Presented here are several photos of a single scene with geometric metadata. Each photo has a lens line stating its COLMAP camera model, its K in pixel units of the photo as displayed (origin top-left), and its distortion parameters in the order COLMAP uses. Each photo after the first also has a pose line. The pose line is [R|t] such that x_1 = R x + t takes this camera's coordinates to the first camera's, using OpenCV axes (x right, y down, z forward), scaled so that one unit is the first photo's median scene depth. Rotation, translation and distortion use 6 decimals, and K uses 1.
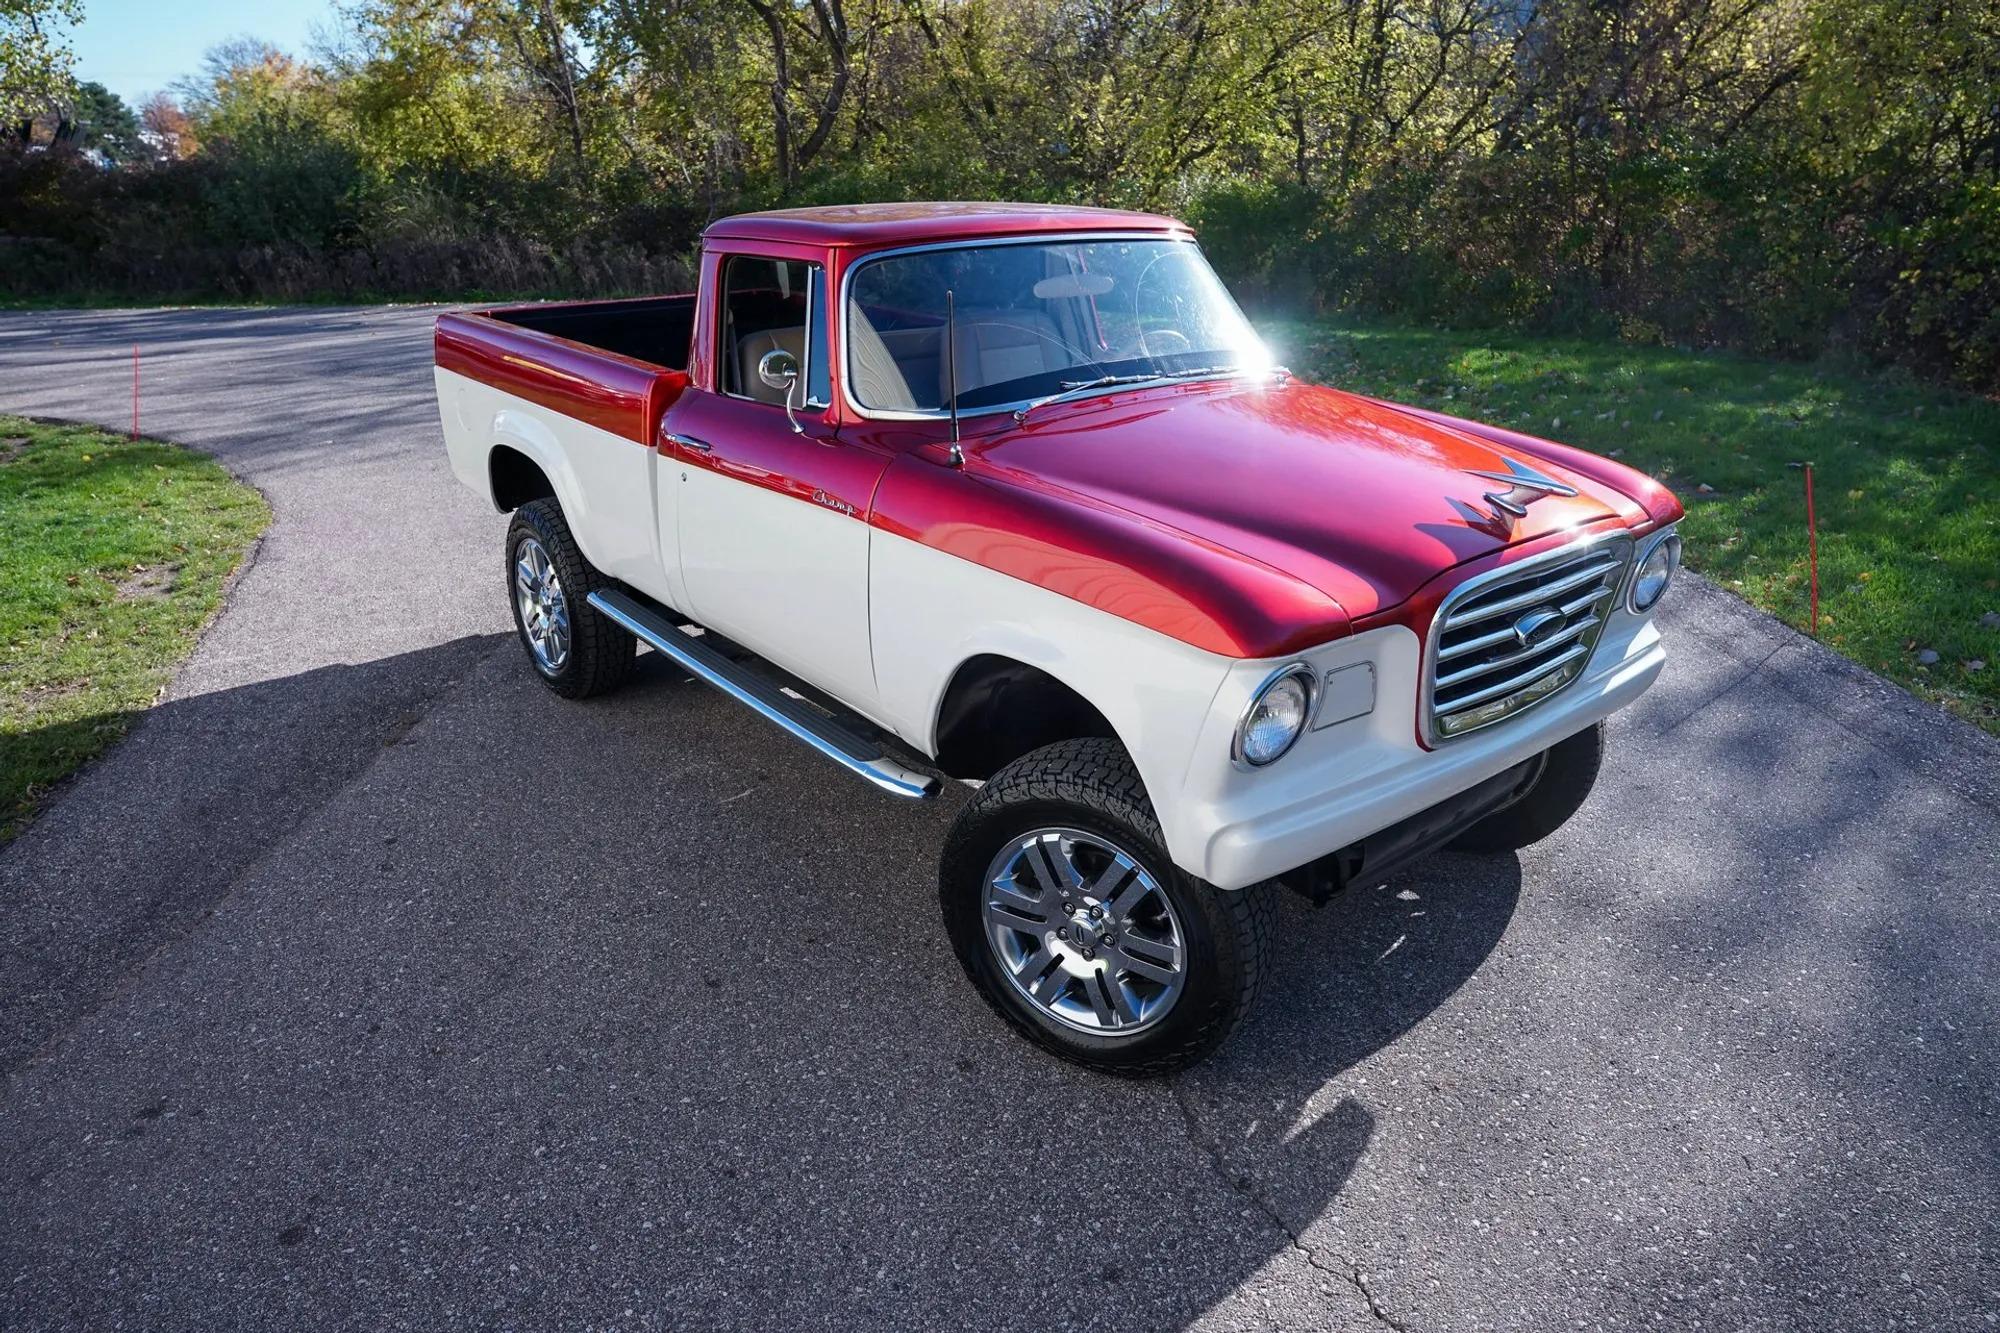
lens RADIAL K [[1371.7, 0, 1006.2], [0, 1371.7, 663.9], [0, 0, 1]] dist [-0.145824, 0.116207]
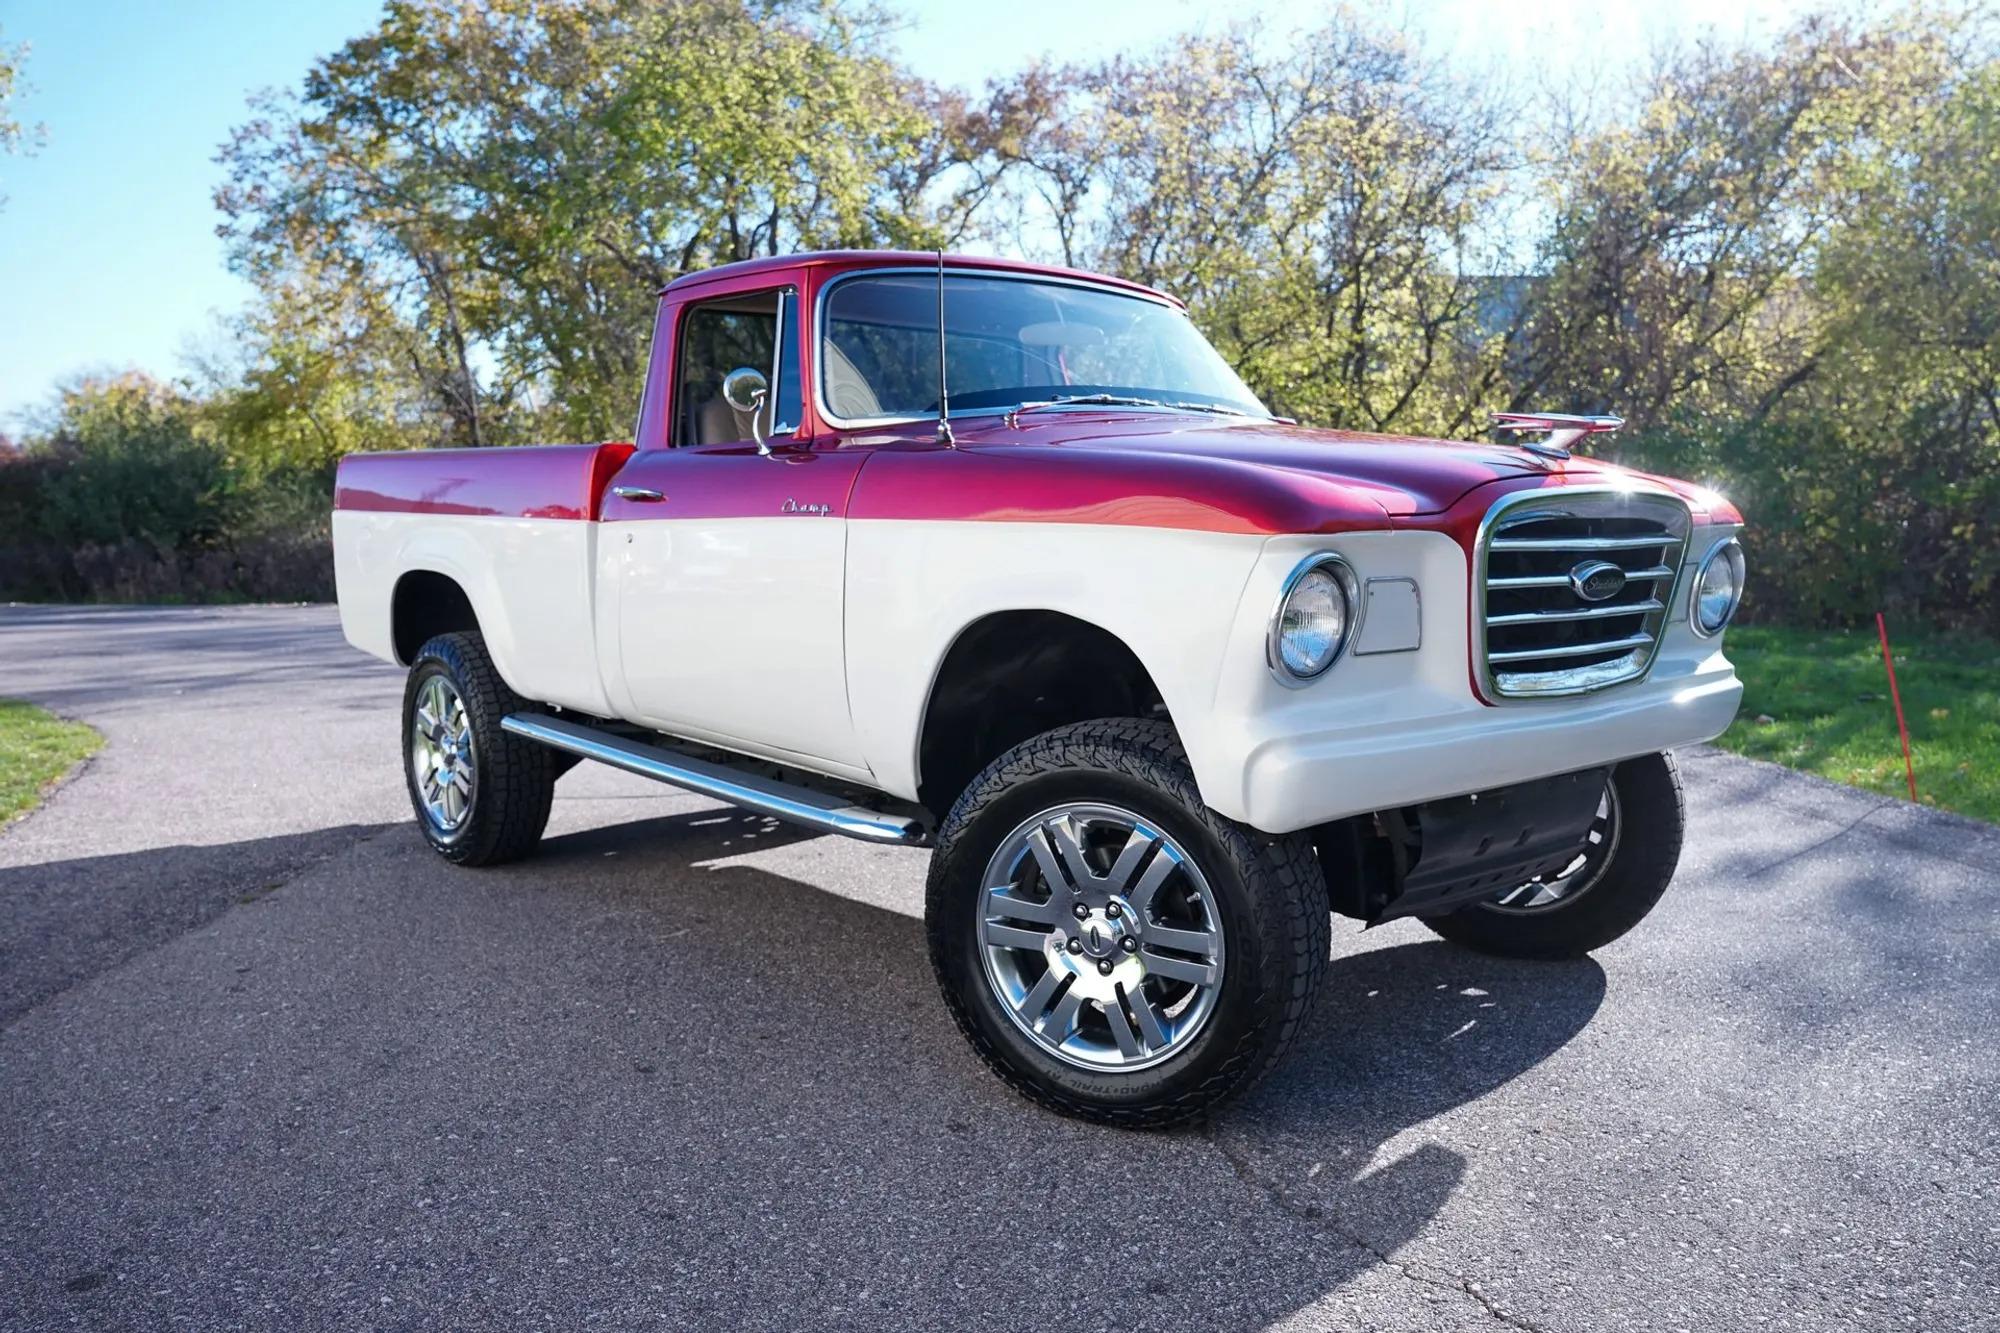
lens RADIAL K [[1595.5, 0, 1006.2], [0, 1595.5, 656.7], [0, 0, 1]] dist [-0.101821, 0.142511]
pose [[0.999413, -0.005449, 0.033834, -0.032506], [0.014151, 0.964794, -0.262626, 0.278235], [-0.031212, 0.262950, 0.964304, 0.006448]]
